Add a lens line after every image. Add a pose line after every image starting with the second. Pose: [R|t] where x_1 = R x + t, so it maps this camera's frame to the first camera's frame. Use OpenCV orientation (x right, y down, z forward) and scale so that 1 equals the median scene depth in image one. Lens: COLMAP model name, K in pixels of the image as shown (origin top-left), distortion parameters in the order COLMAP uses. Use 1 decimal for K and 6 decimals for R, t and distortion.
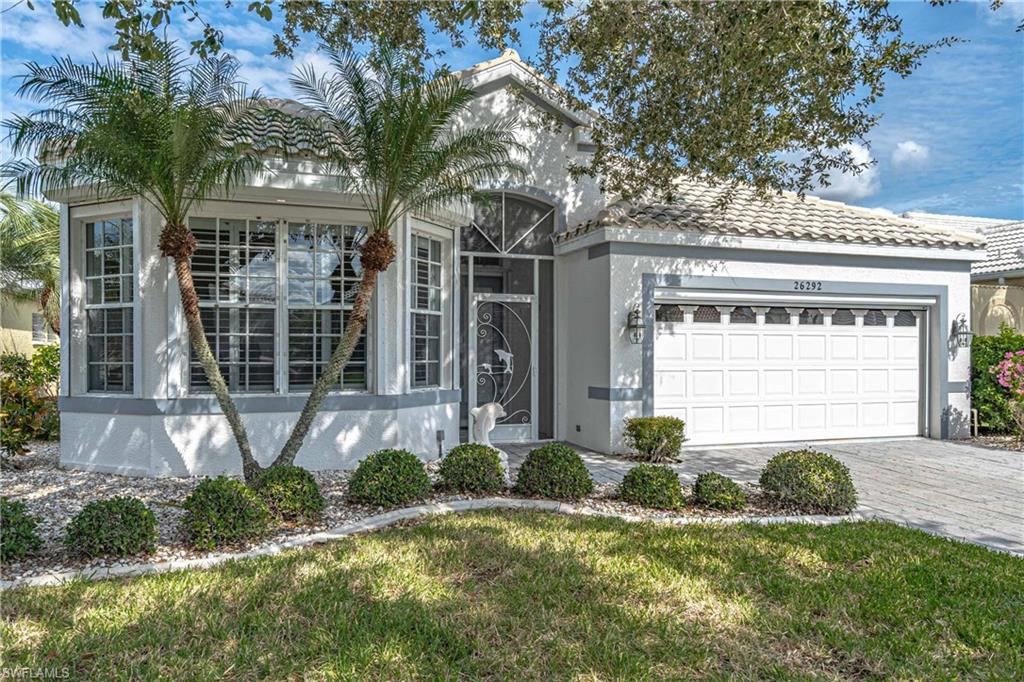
lens RADIAL K [[712.9, 0, 512.1], [0, 712.9, 334.2], [0, 0, 1]] dist [0.004975, -0.004348]
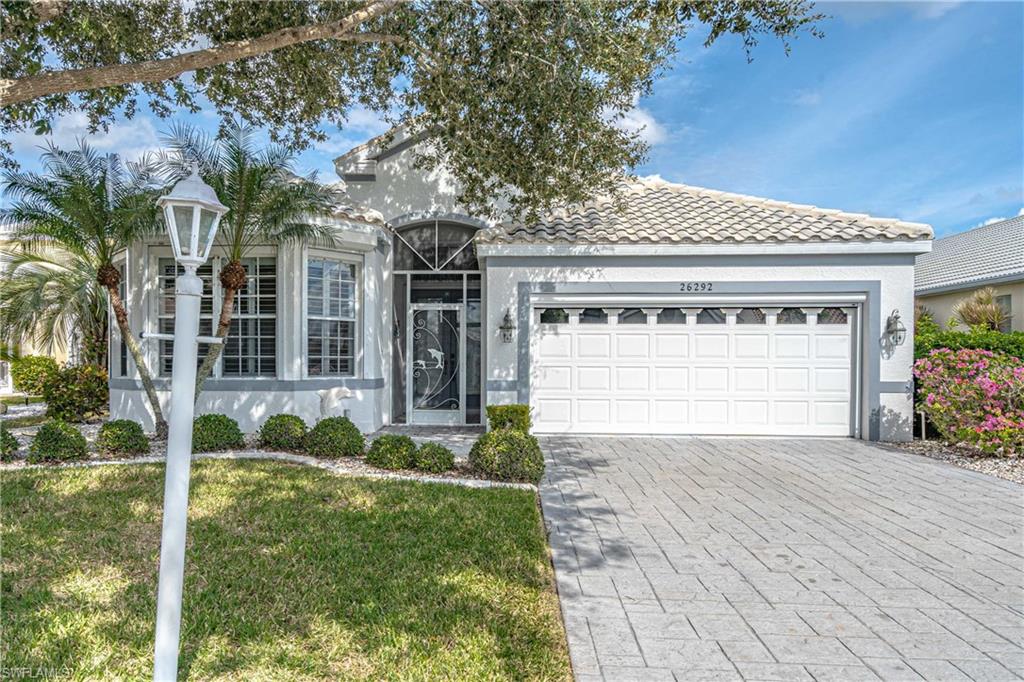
lens RADIAL K [[646.7, 0, 509.7], [0, 646.7, 351.6], [0, 0, 1]] dist [0.002515, -0.002694]
pose [[0.926991, -0.001881, -0.375080, 0.537294], [0.007545, 0.999879, 0.013634, 0.012763], [0.375008, -0.015469, 0.926892, 0.012754]]
